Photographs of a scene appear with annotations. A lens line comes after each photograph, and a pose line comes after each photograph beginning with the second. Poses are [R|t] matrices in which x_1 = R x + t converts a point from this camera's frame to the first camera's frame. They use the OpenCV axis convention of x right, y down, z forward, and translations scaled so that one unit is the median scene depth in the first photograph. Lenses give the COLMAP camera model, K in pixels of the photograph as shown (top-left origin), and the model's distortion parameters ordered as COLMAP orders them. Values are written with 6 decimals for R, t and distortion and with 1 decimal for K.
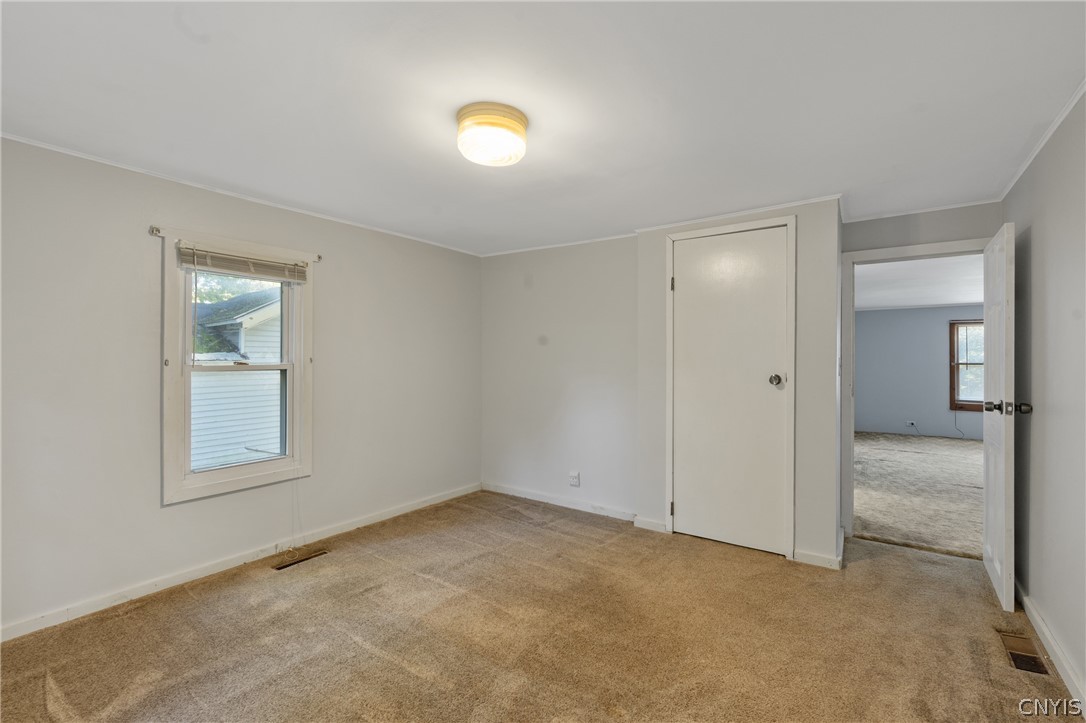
lens RADIAL K [[480.5, 0, 546.0], [0, 480.5, 356.0], [0, 0, 1]] dist [-0.007315, 0.000374]
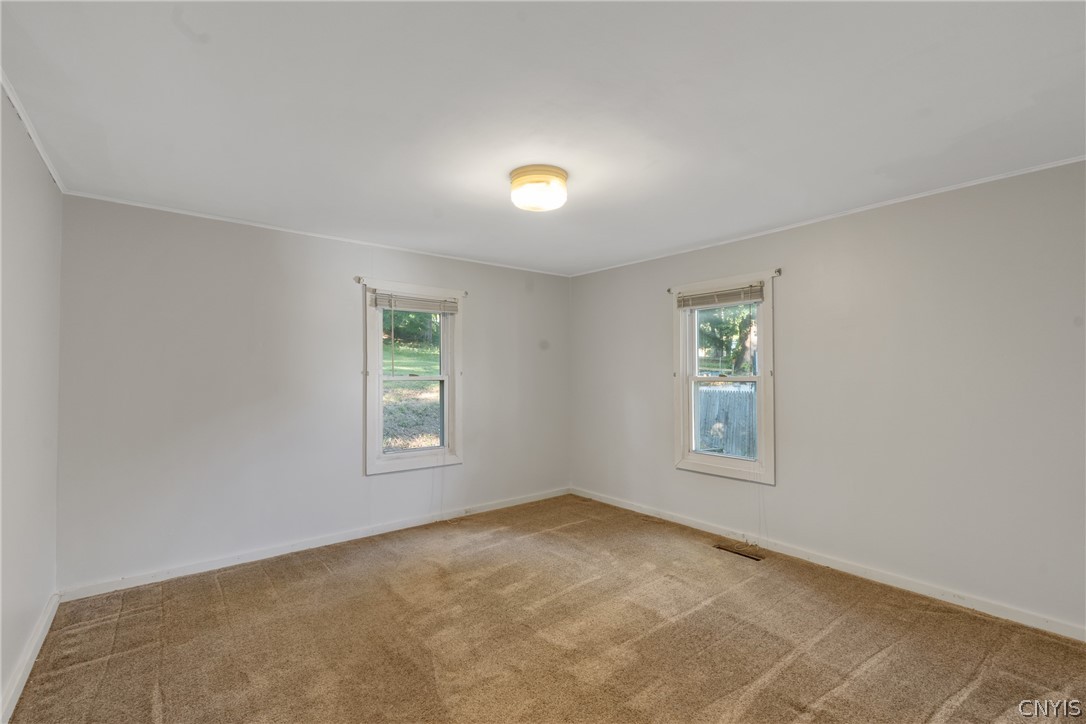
lens RADIAL K [[480.5, 0, 543.0], [0, 480.5, 367.8], [0, 0, 1]] dist [-0.007315, 0.000374]
pose [[-0.278398, -0.011561, -0.960396, 0.677220], [0.005458, 0.999892, -0.013619, 0.009385], [0.960450, -0.009034, -0.278305, 0.865896]]
